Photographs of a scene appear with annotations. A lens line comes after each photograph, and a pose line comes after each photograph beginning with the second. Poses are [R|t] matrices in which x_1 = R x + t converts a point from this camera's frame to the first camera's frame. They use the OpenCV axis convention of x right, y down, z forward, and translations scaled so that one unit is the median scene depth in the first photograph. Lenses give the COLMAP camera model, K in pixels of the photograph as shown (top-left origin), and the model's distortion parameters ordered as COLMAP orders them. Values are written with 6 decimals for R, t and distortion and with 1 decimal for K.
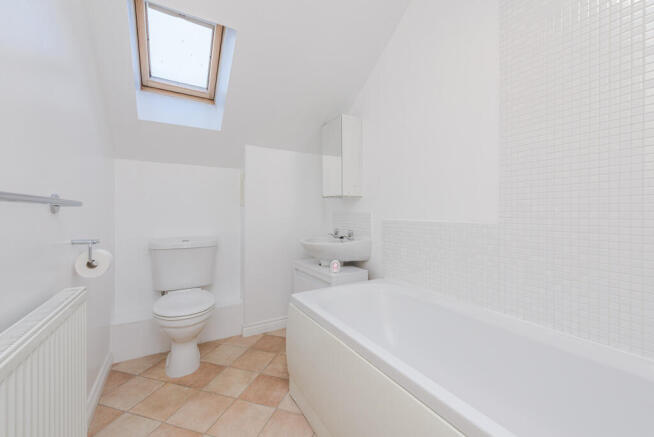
lens RADIAL K [[264.5, 0, 328.3], [0, 264.5, 216.9], [0, 0, 1]] dist [0.014508, 0.000077]
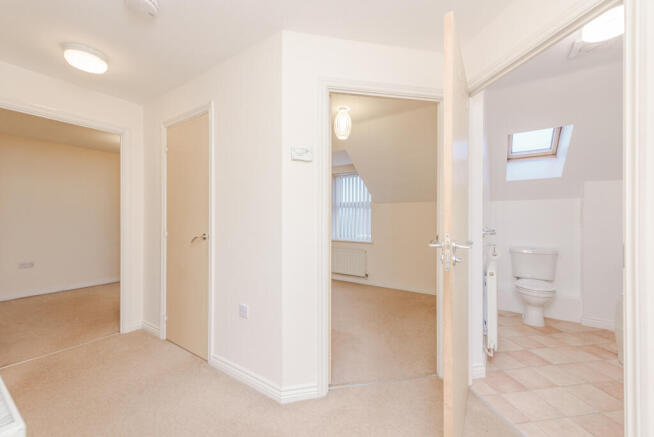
lens RADIAL K [[264.5, 0, 327.7], [0, 264.5, 218.1], [0, 0, 1]] dist [0.014508, 0.000077]
pose [[0.448941, 0.001772, -0.893560, 0.360398], [-0.014112, 0.999887, -0.005107, -0.072664], [0.893450, 0.014903, 0.448916, -0.872983]]
